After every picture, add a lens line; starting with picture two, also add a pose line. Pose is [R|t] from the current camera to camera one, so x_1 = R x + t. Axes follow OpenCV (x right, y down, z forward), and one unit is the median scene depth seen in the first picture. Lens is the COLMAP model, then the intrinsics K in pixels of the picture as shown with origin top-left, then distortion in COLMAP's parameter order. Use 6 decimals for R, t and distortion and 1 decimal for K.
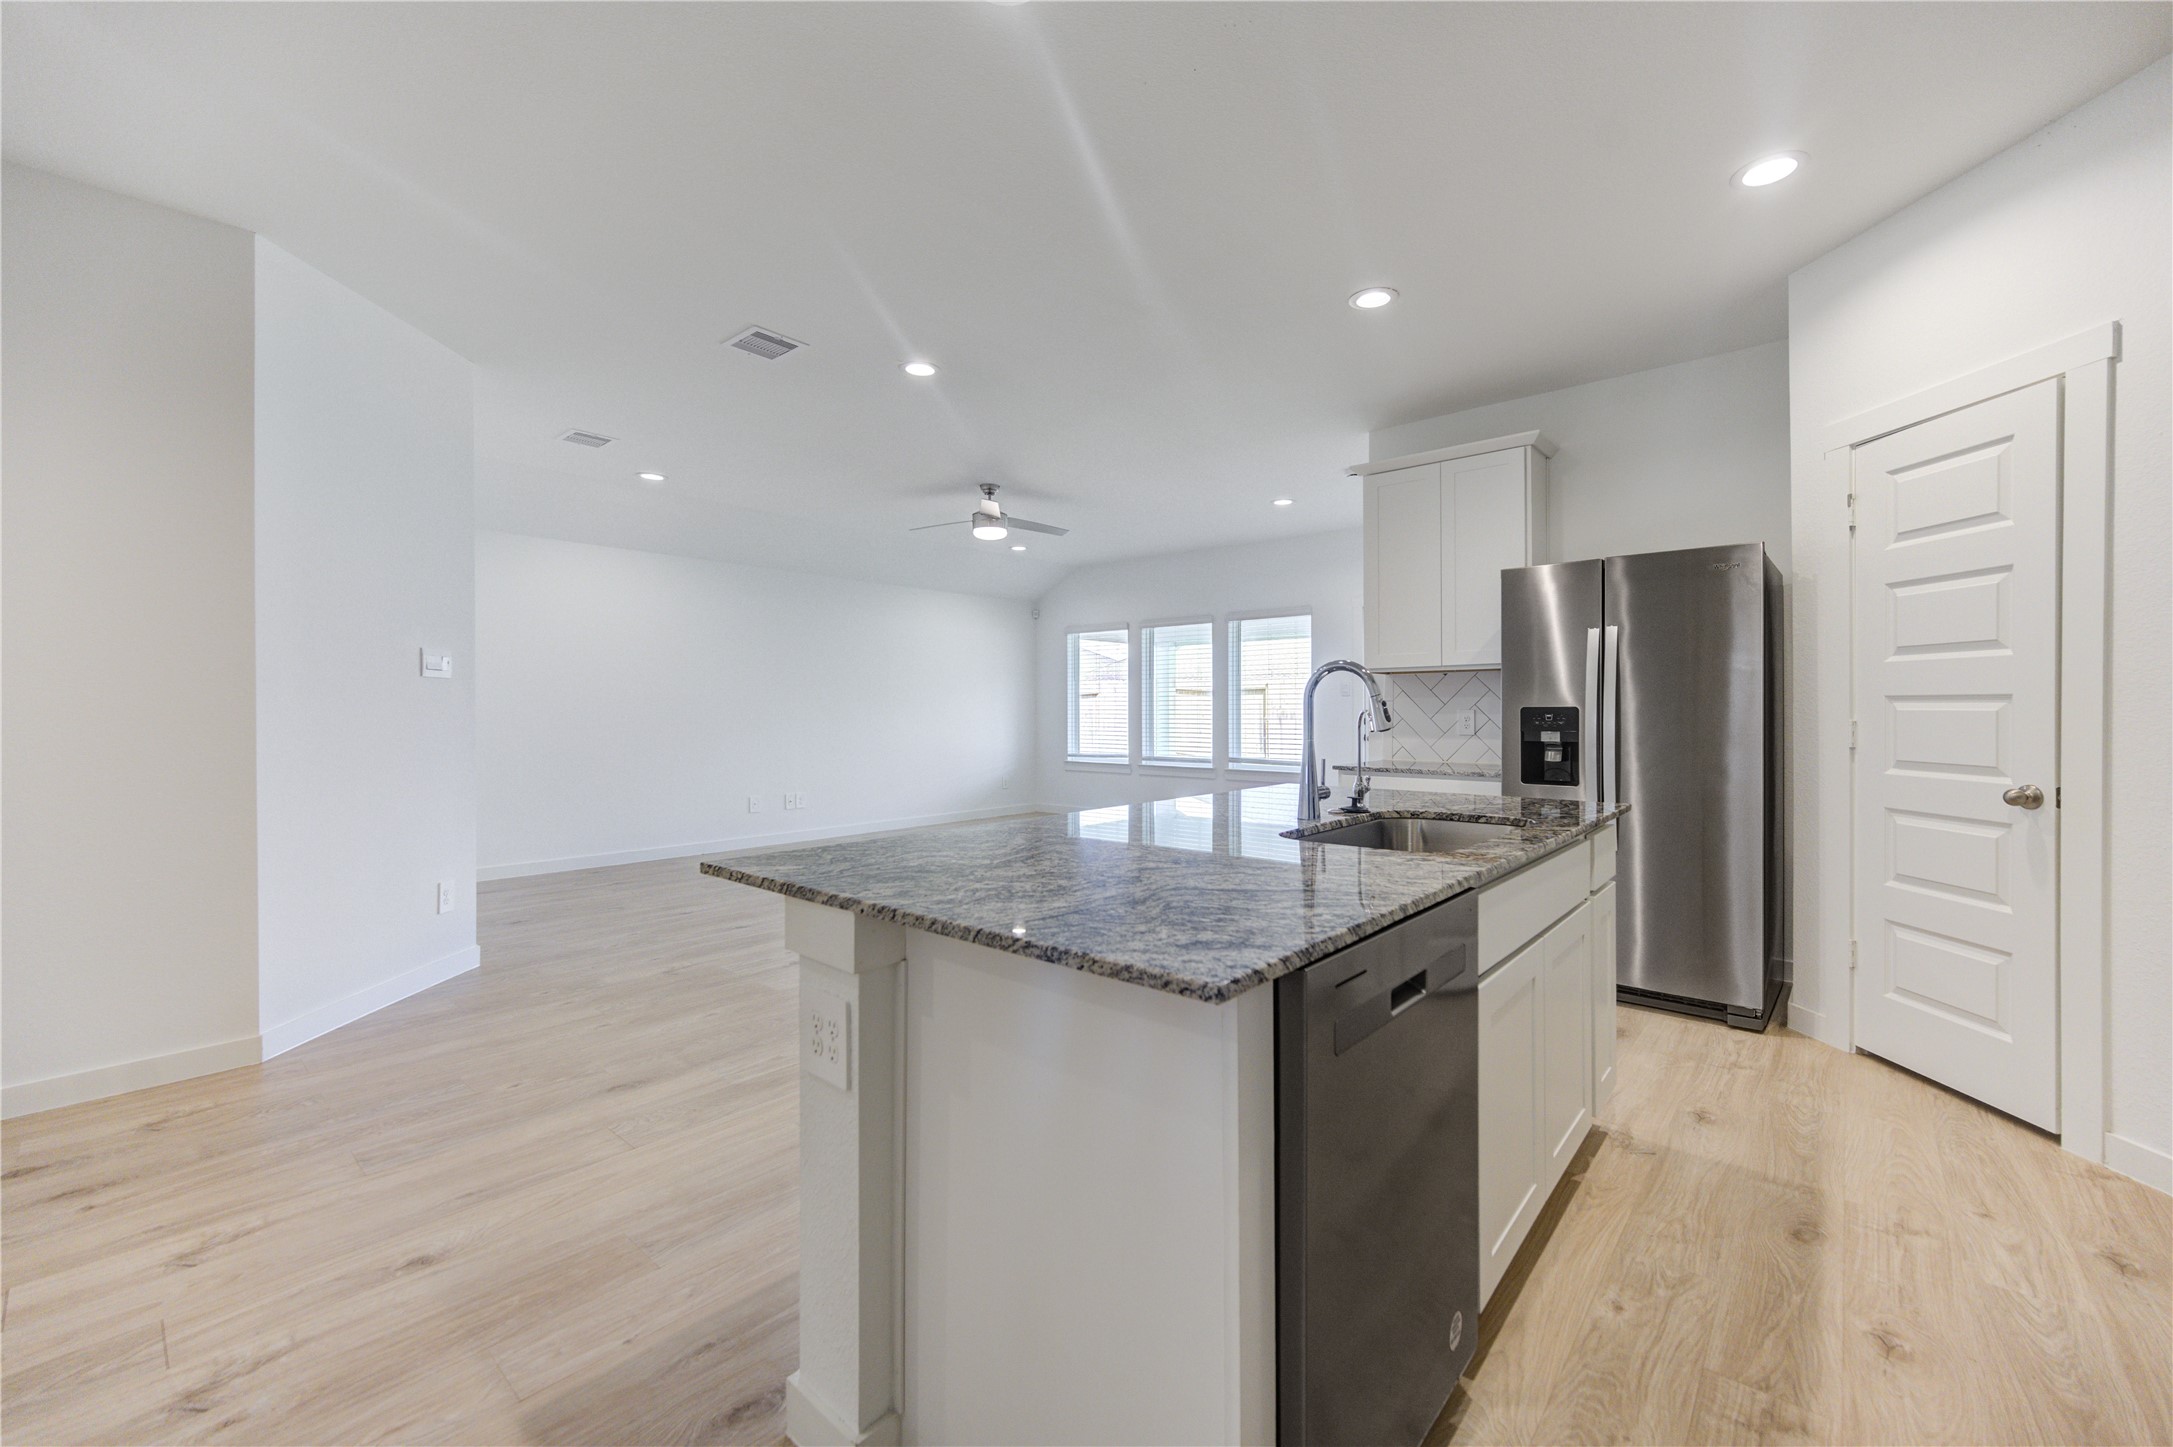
lens RADIAL K [[852.6, 0, 1142.4], [0, 852.6, 713.8], [0, 0, 1]] dist [0.004836, -0.001207]
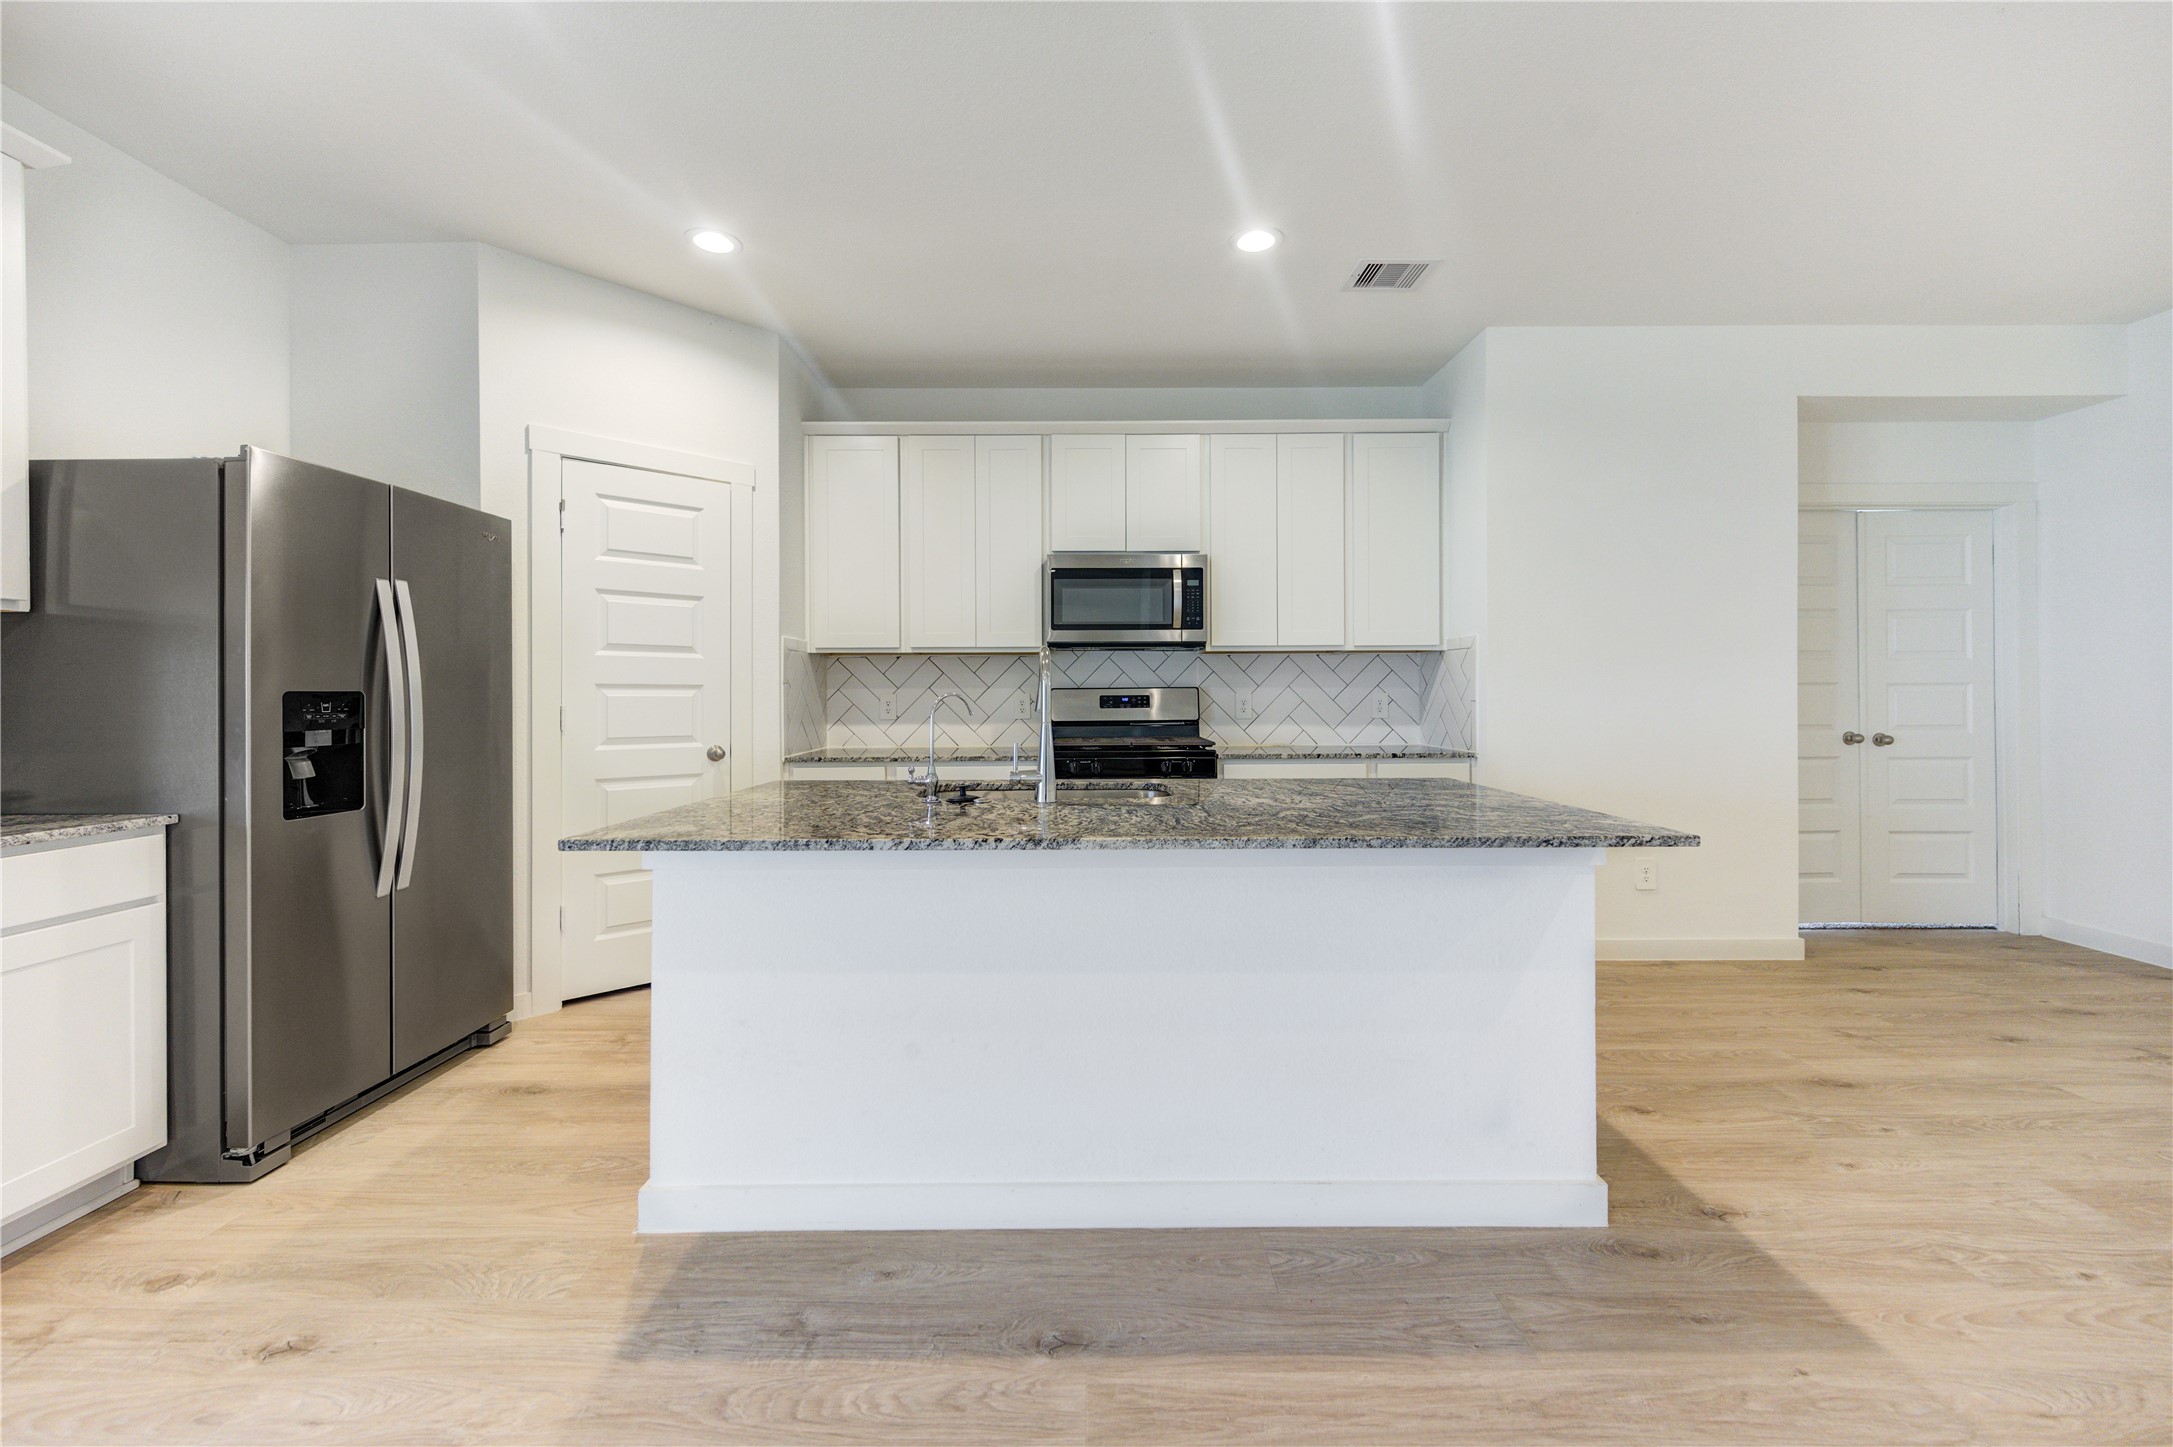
lens RADIAL K [[852.6, 0, 1100.8], [0, 852.6, 702.9], [0, 0, 1]] dist [0.004836, -0.001207]
pose [[-0.636831, -0.005063, 0.770987, -0.464082], [0.006366, 0.999910, 0.011825, -0.004258], [-0.770977, 0.012439, -0.636742, 1.185070]]
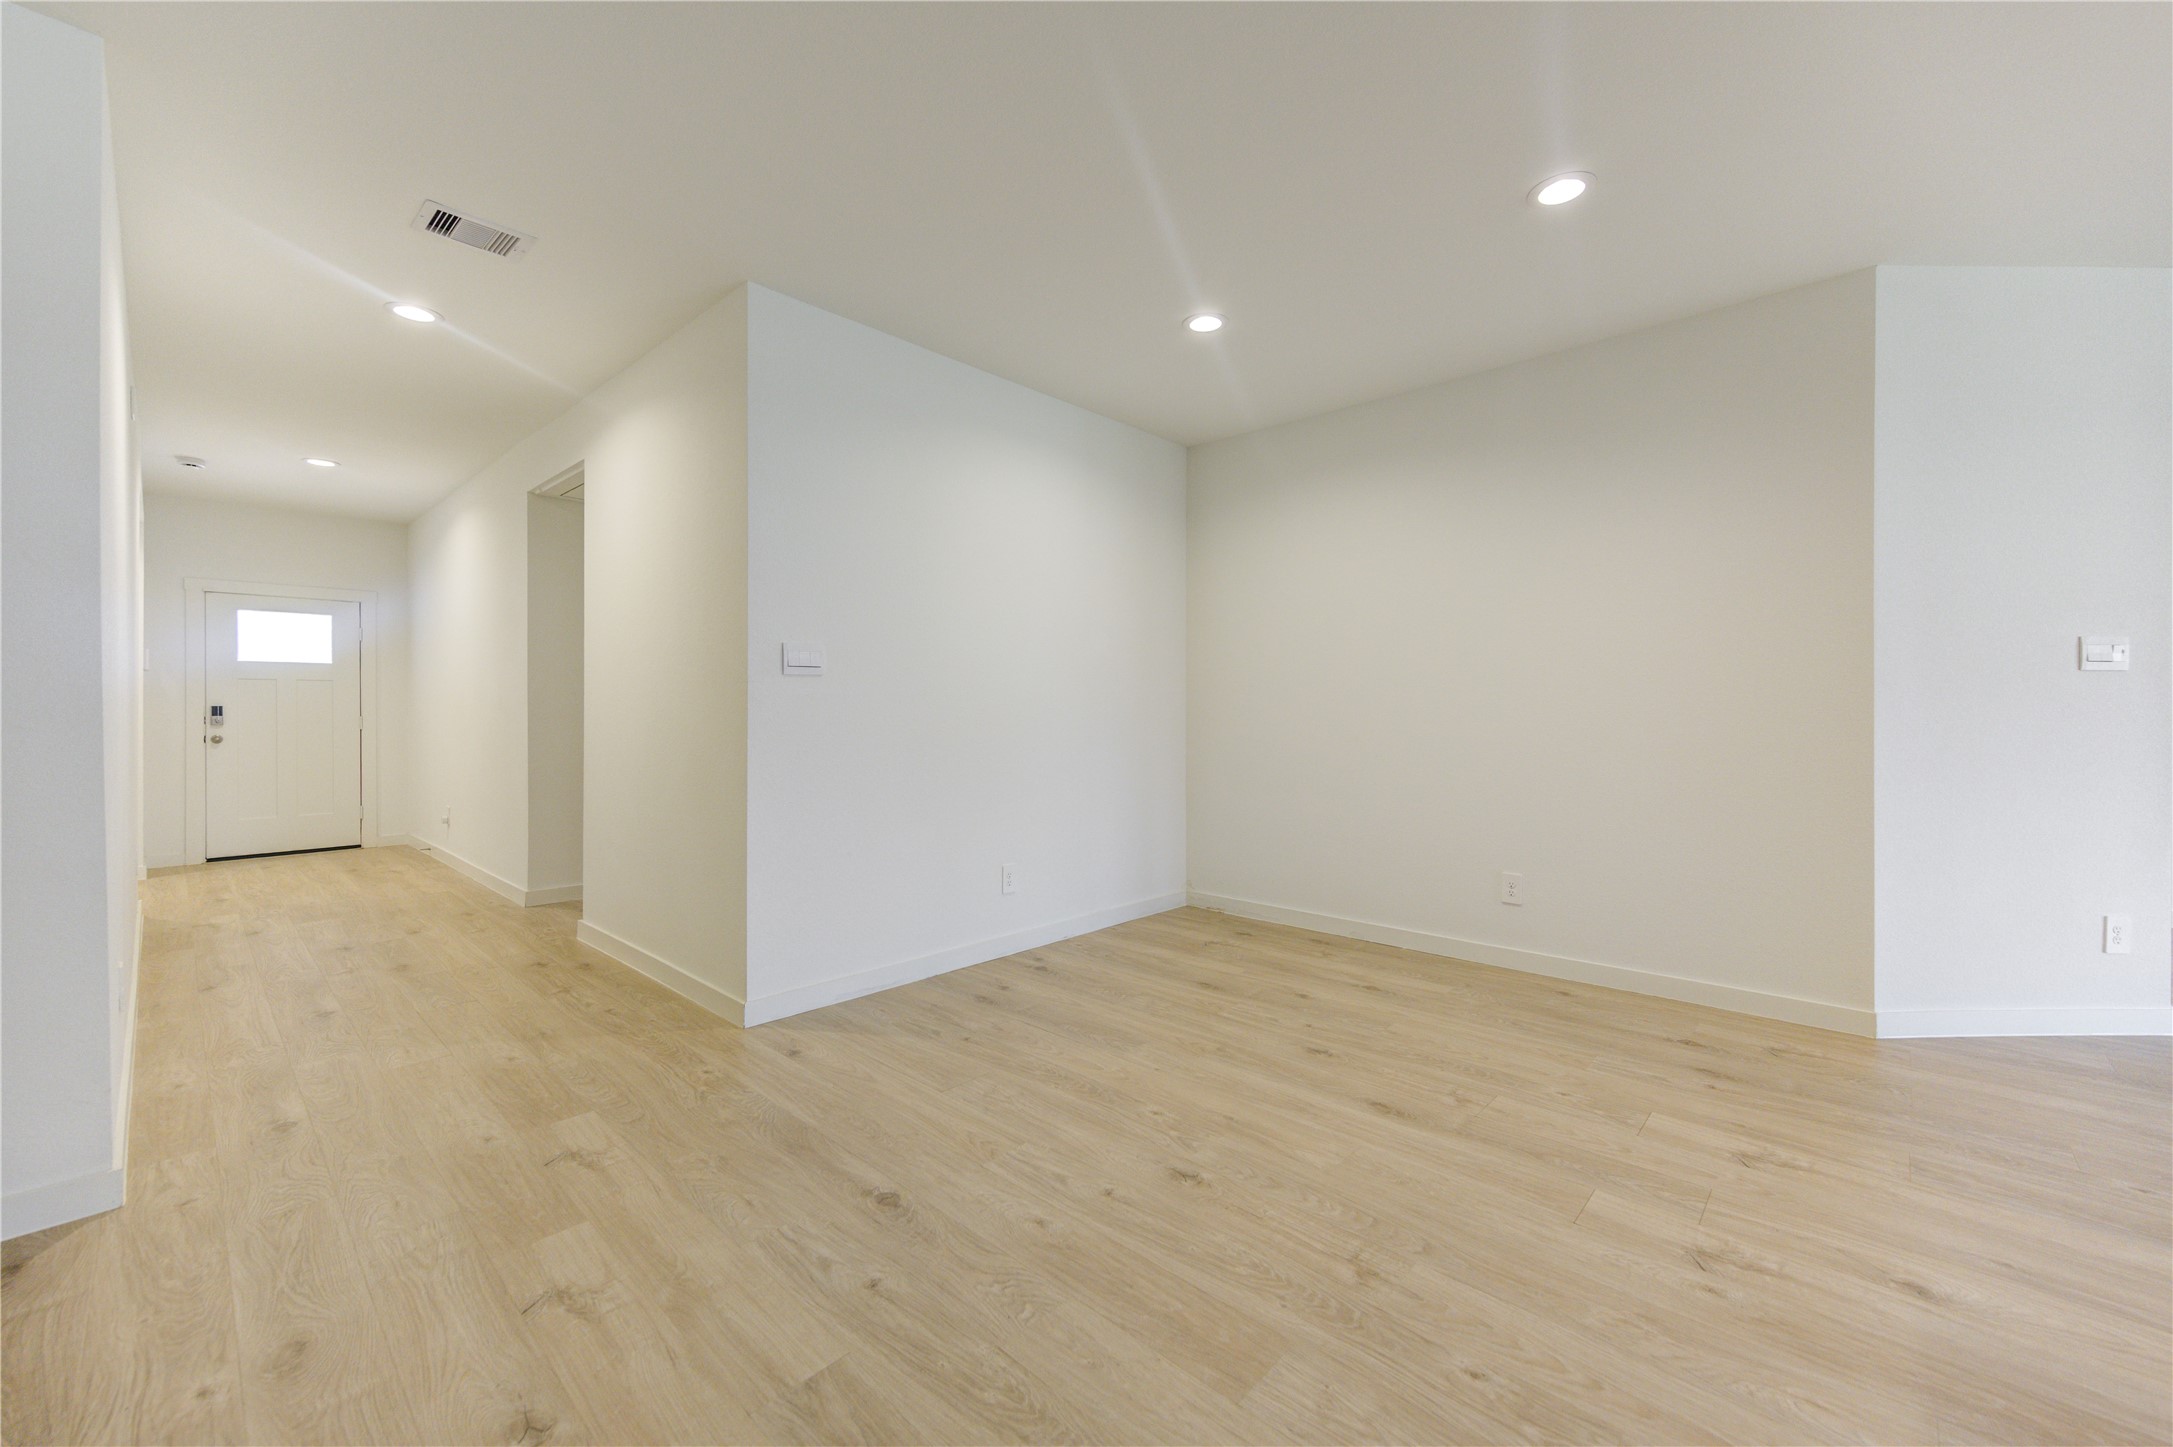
lens RADIAL K [[852.6, 0, 1085.8], [0, 852.6, 717.8], [0, 0, 1]] dist [0.004836, -0.001207]
pose [[-0.068102, 0.011650, -0.997610, 0.108363], [0.001329, 0.999932, 0.011586, -0.009754], [0.997677, -0.000537, -0.068113, 0.083189]]
